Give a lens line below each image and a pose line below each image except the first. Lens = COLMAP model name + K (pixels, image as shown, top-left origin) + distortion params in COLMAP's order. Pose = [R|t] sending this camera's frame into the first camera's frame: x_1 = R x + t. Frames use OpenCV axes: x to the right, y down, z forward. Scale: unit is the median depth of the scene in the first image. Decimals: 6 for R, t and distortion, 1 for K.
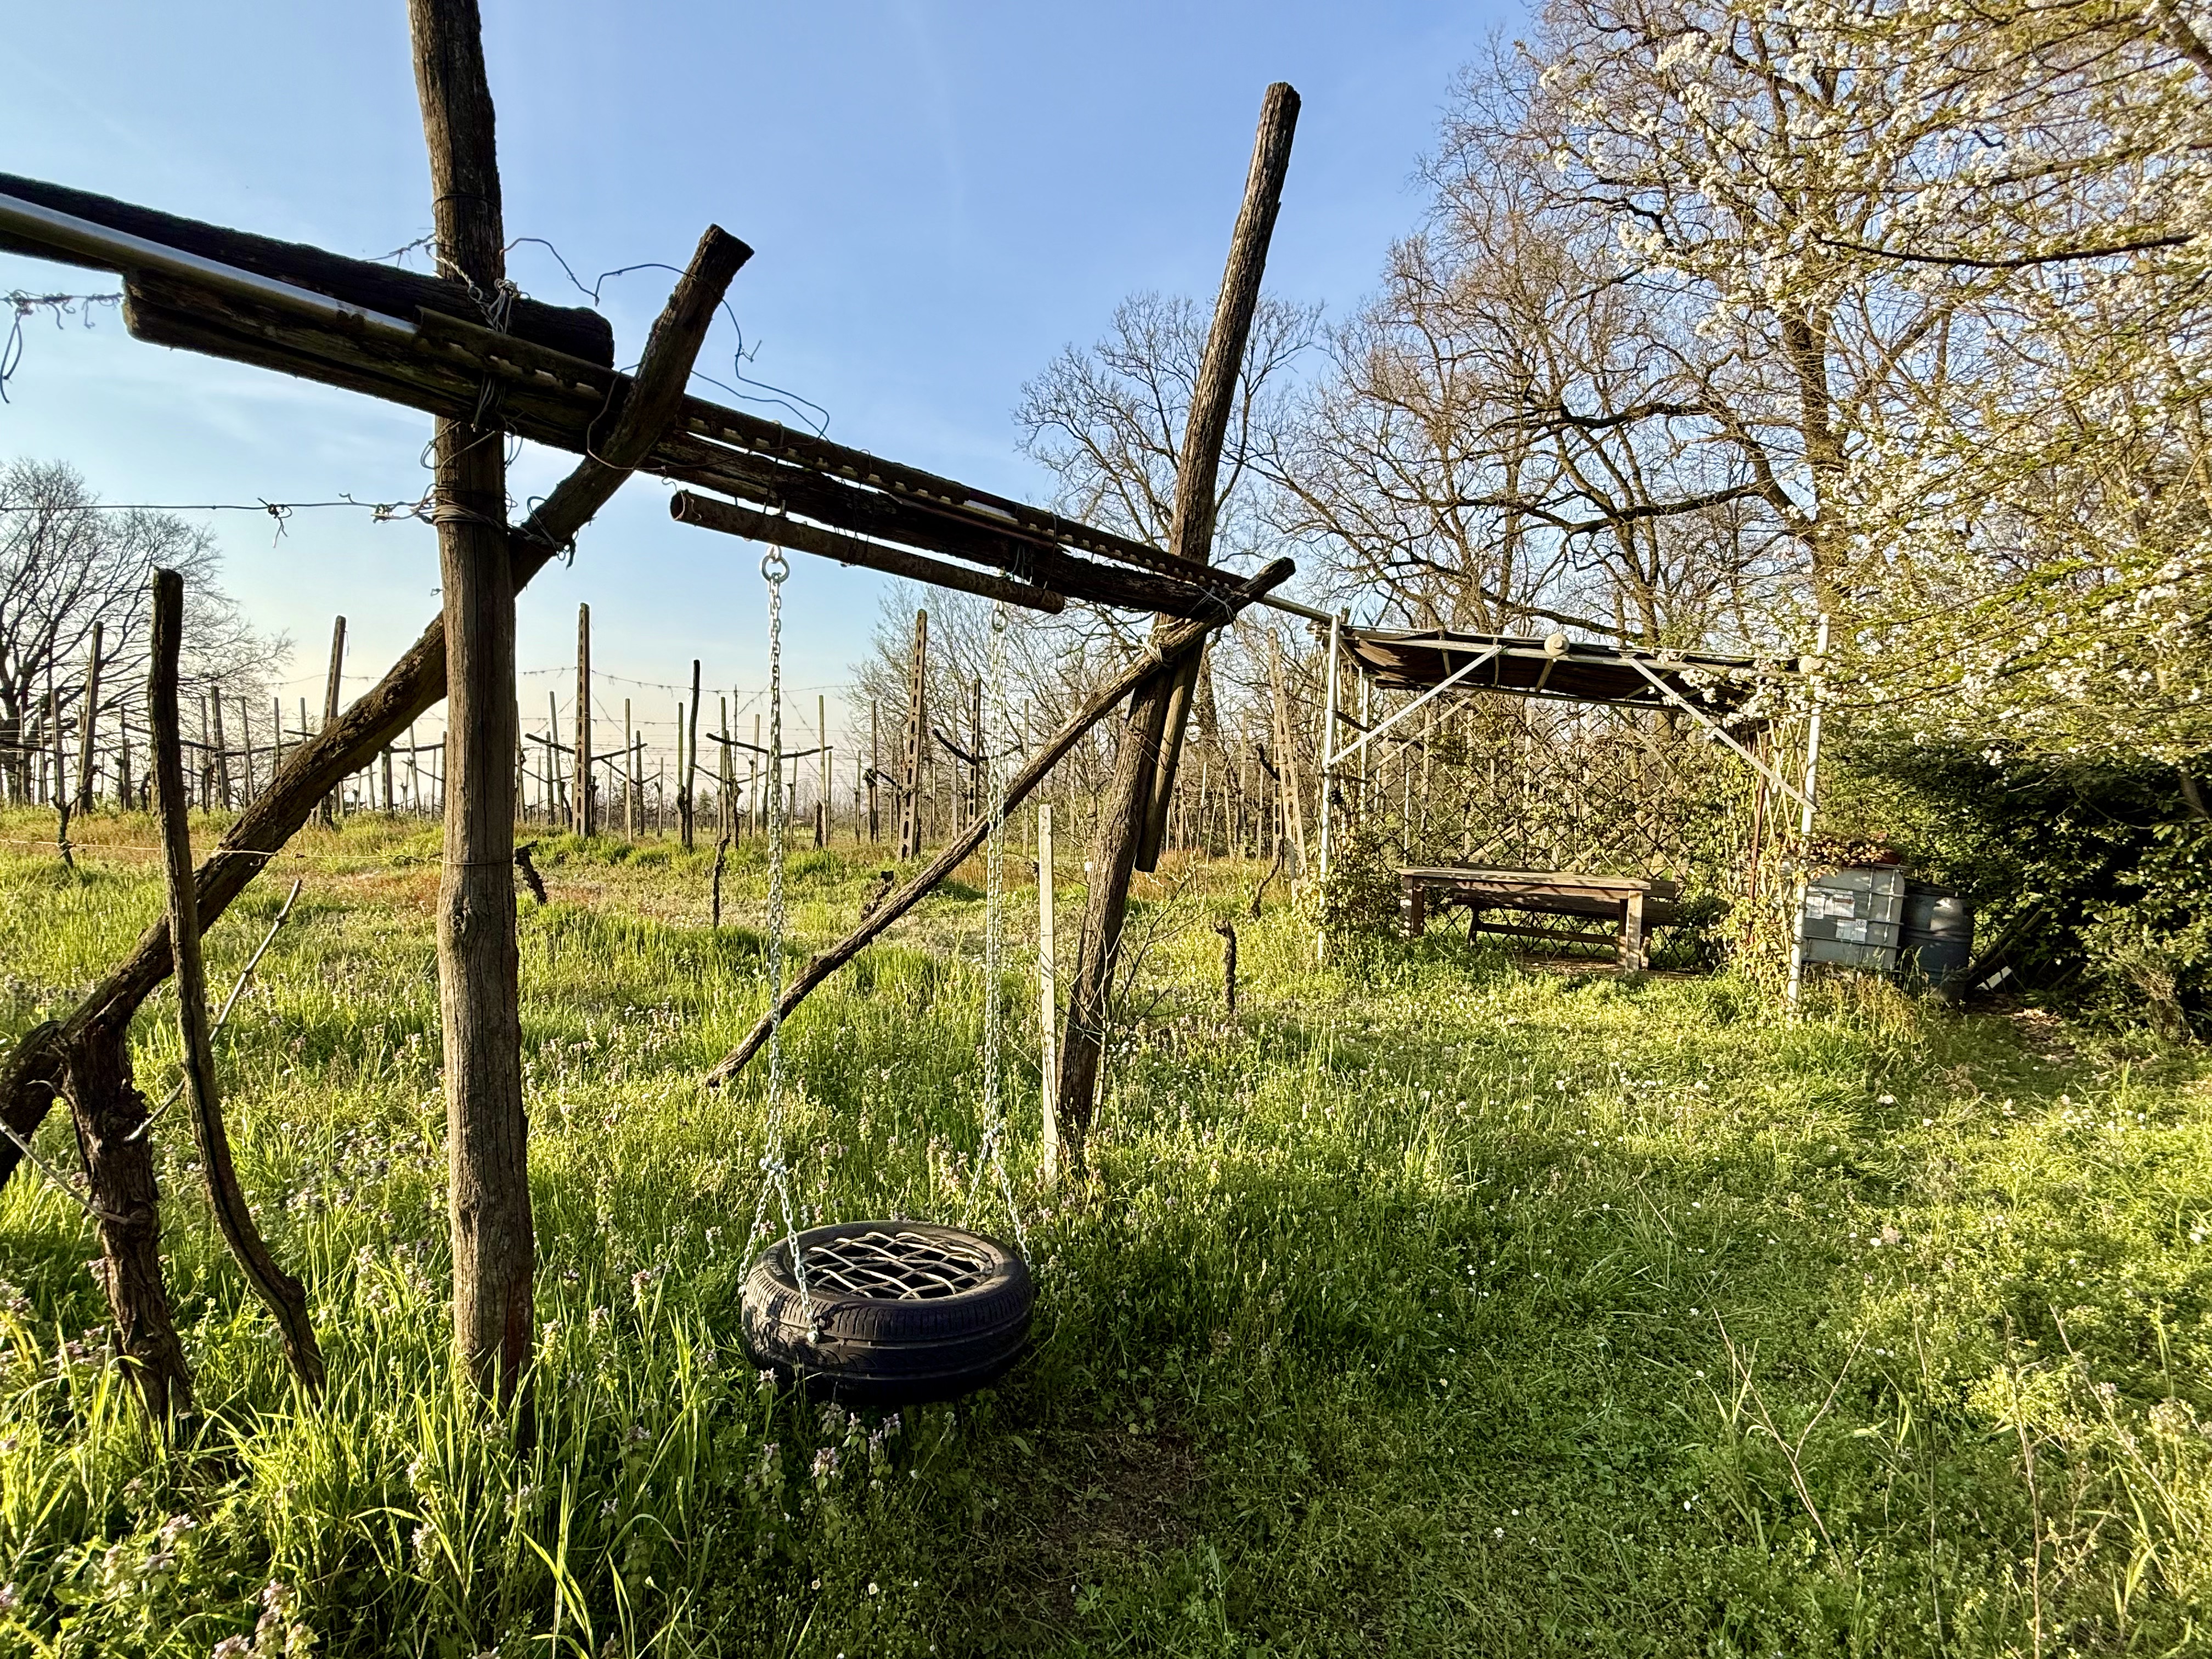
lens RADIAL K [[1057.7, 0, 1093.6], [0, 1057.7, 838.3], [0, 0, 1]] dist [-0.001855, -0.000483]
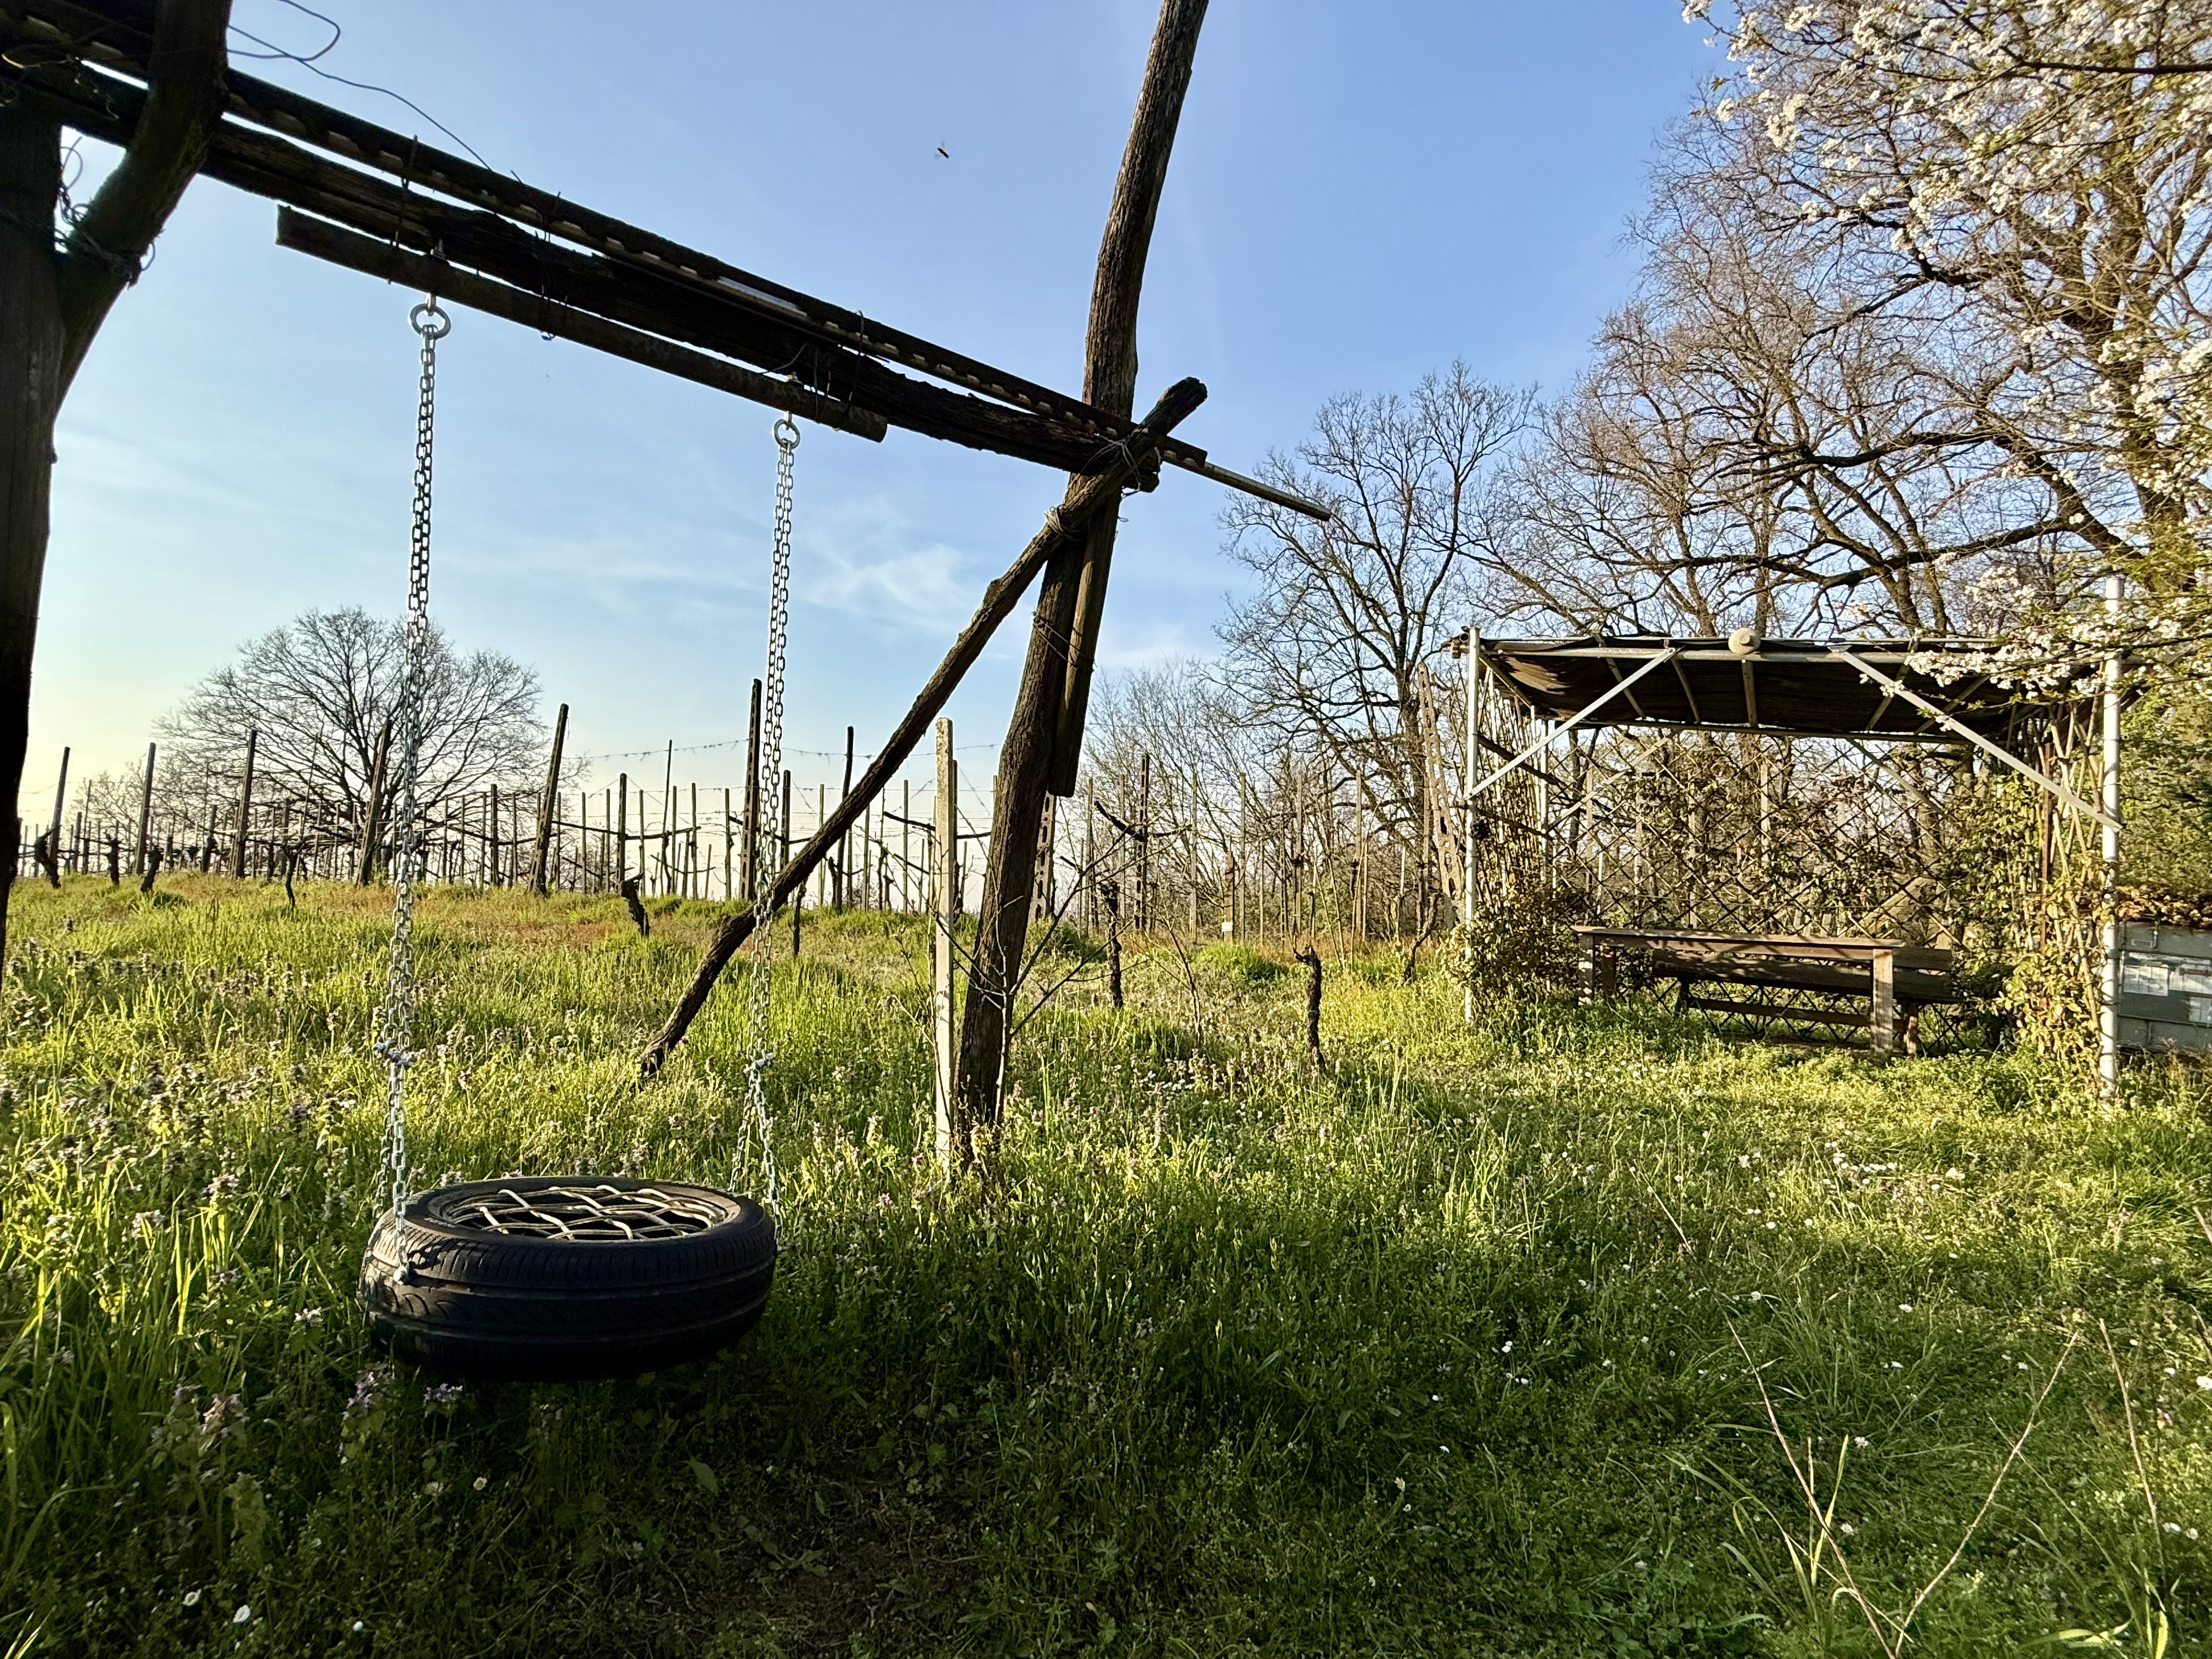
lens RADIAL K [[1057.7, 0, 1093.6], [0, 1057.7, 838.3], [0, 0, 1]] dist [-0.001855, -0.000483]
pose [[0.977792, -0.008570, -0.209404, 0.099503], [-0.013301, 0.994612, -0.102811, 0.059856], [0.209157, 0.103313, 0.972409, 0.086739]]
